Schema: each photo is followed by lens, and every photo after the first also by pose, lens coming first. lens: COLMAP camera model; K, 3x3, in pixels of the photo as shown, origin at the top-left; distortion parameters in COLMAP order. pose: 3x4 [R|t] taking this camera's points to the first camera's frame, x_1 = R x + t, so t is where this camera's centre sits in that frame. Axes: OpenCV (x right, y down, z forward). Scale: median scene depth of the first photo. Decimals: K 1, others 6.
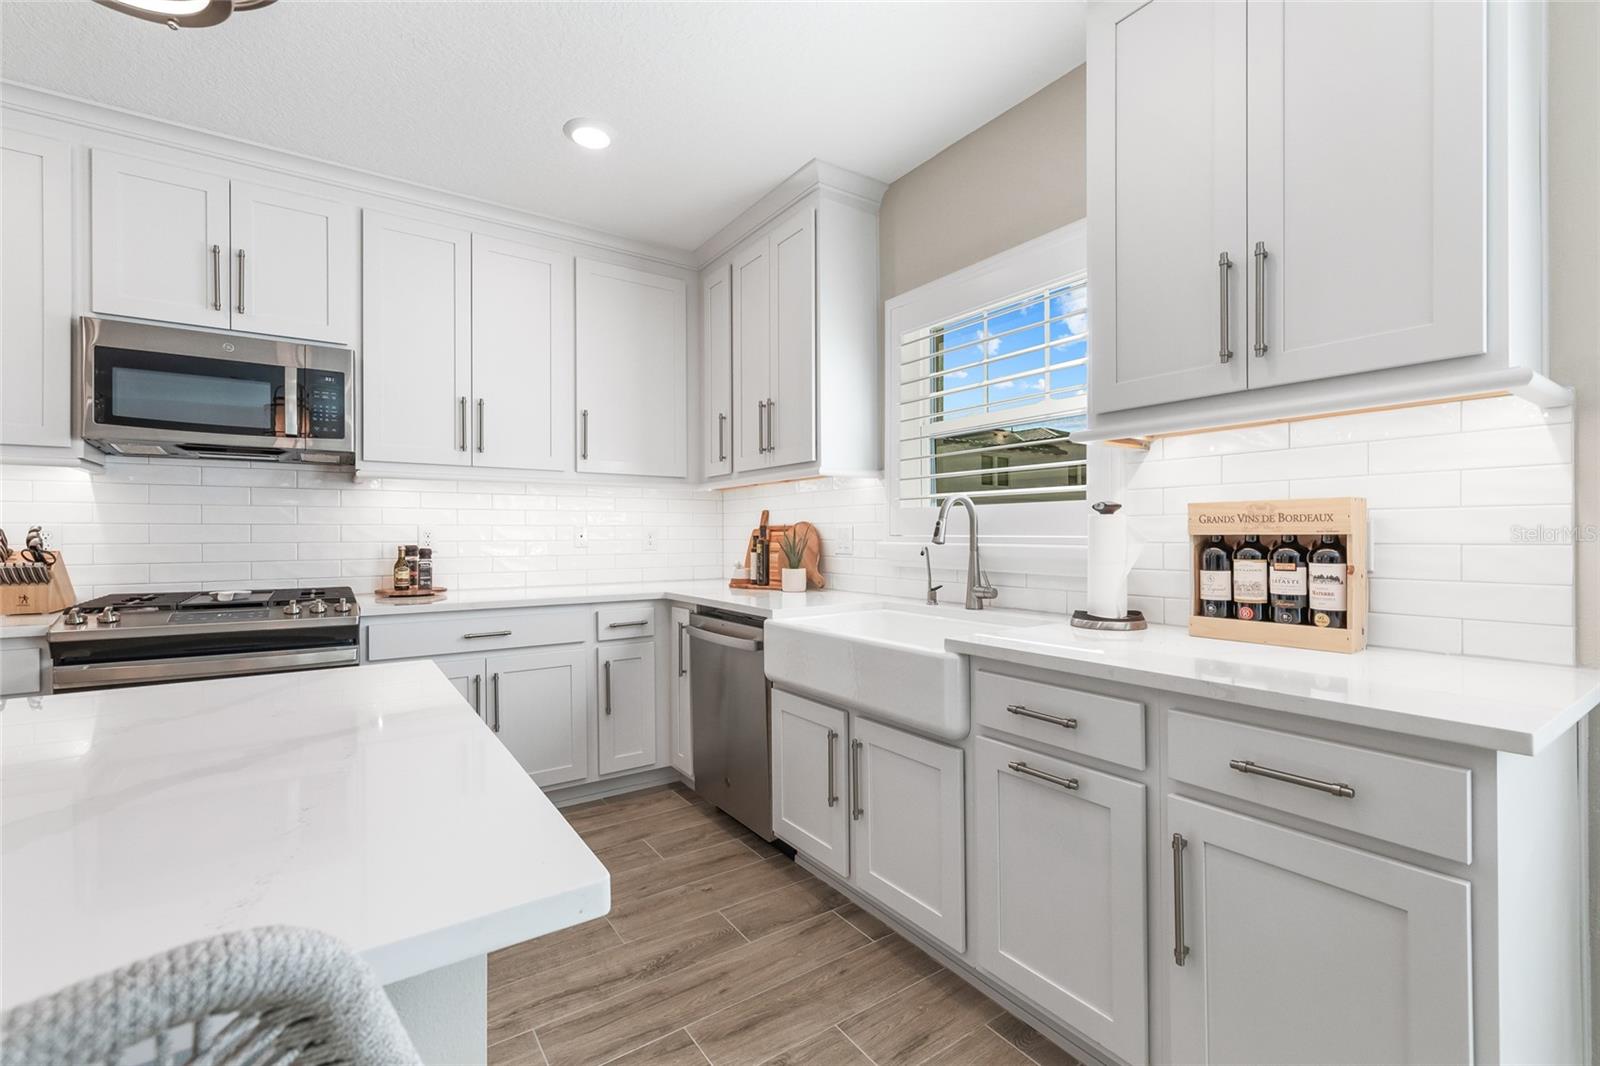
lens RADIAL K [[688.7, 0, 795.7], [0, 688.7, 534.9], [0, 0, 1]] dist [0.003331, 0.000343]
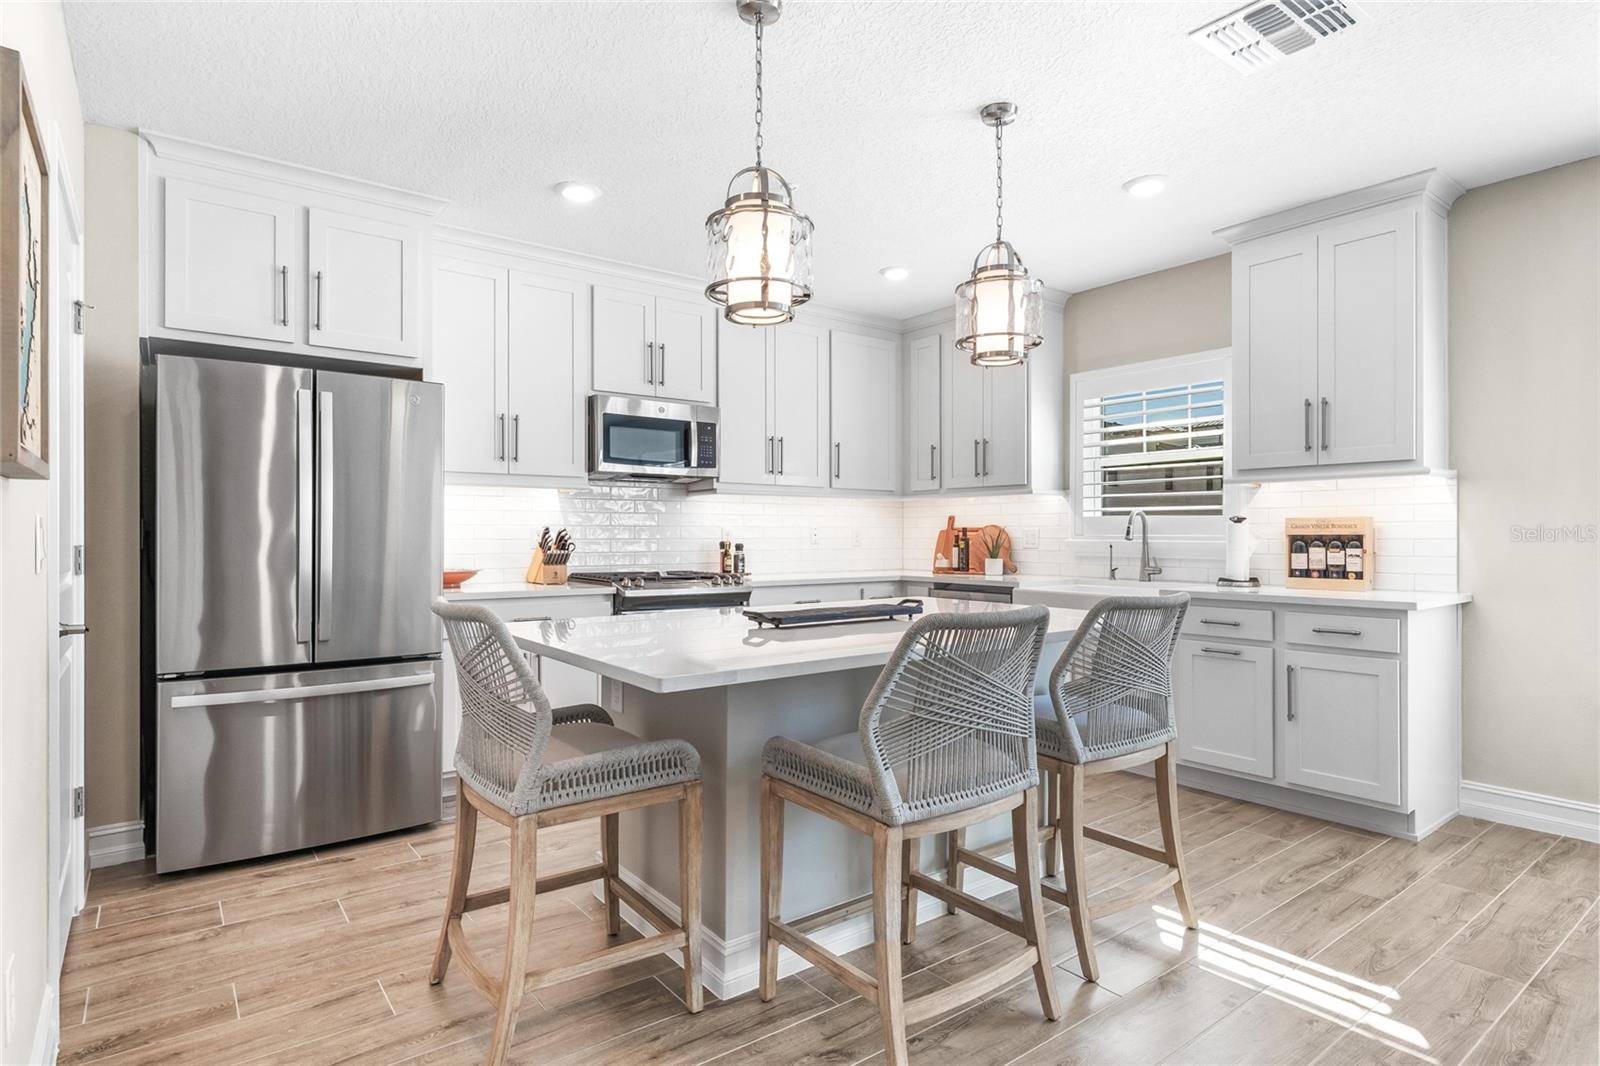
lens RADIAL K [[845.0, 0, 794.9], [0, 845.0, 537.1], [0, 0, 1]] dist [-0.003605, 0.000161]
pose [[0.998728, 0.003108, 0.050329, -0.674084], [-0.003162, 0.999994, 0.001004, 0.006563], [-0.050325, -0.001162, 0.998732, -0.941822]]
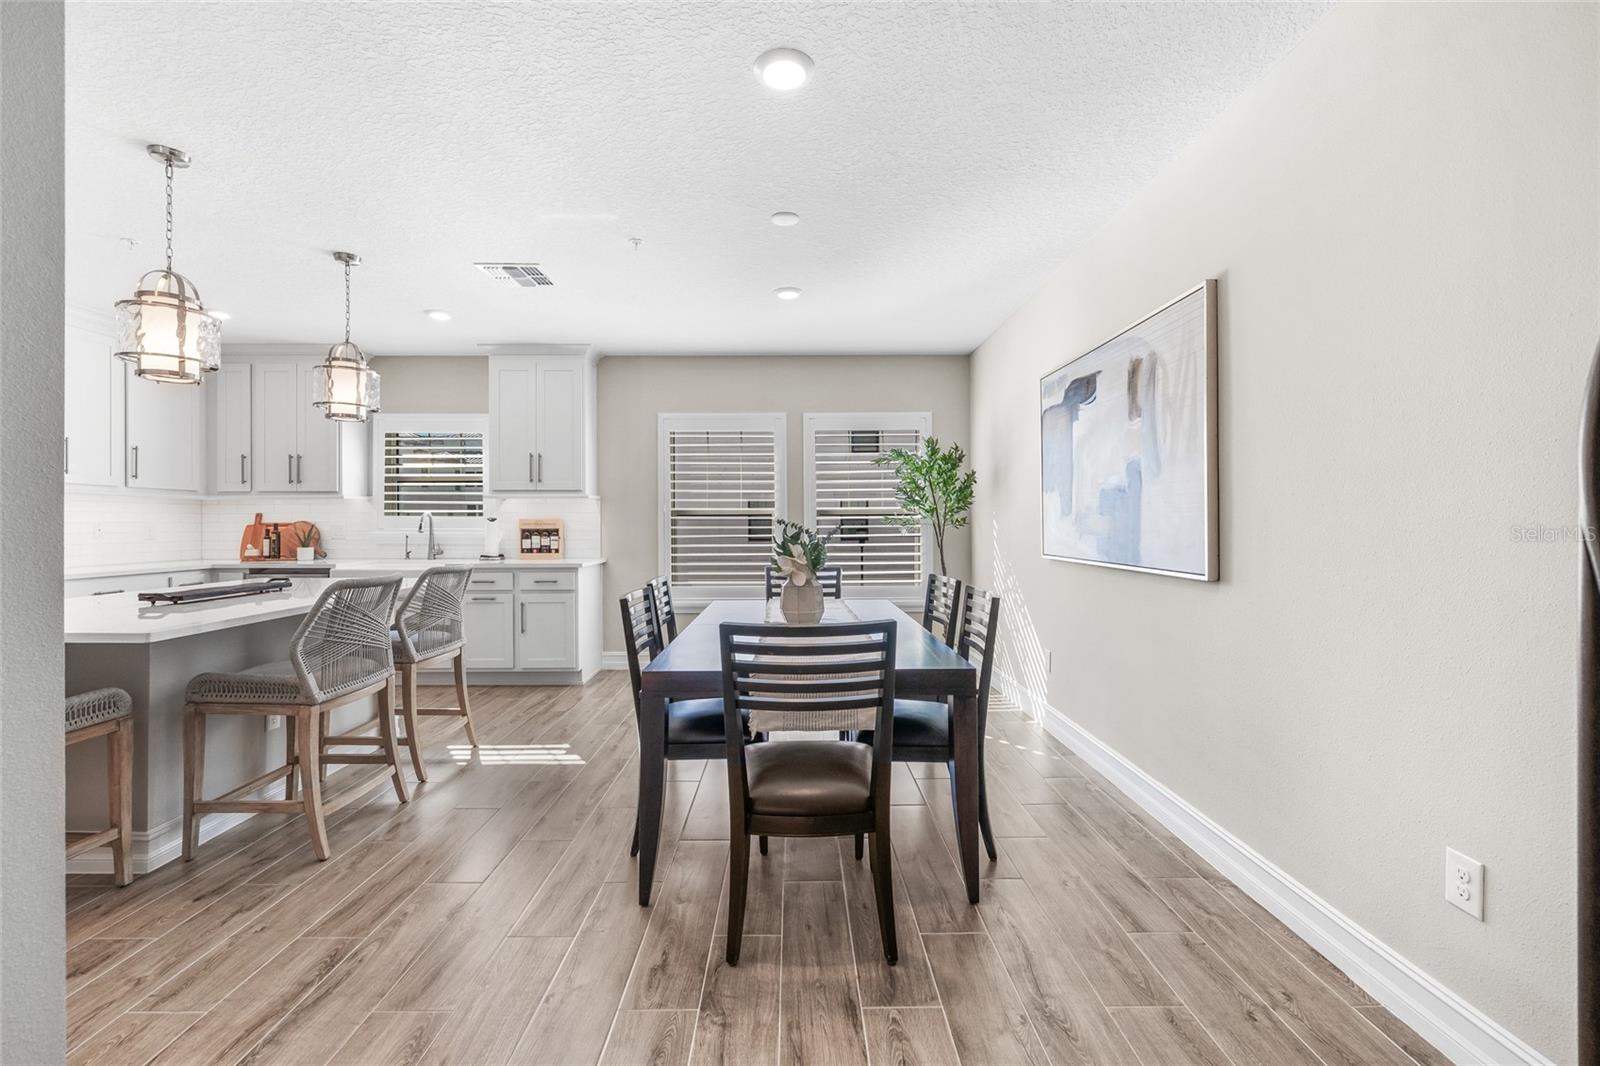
lens RADIAL K [[667.9, 0, 796.9], [0, 667.9, 522.9], [0, 0, 1]] dist [0.000319, -0.000113]
pose [[0.557409, 0.002344, 0.830235, -1.005925], [-0.000278, 0.999996, -0.002636, -0.014582], [-0.830238, 0.001239, 0.557407, -1.410726]]
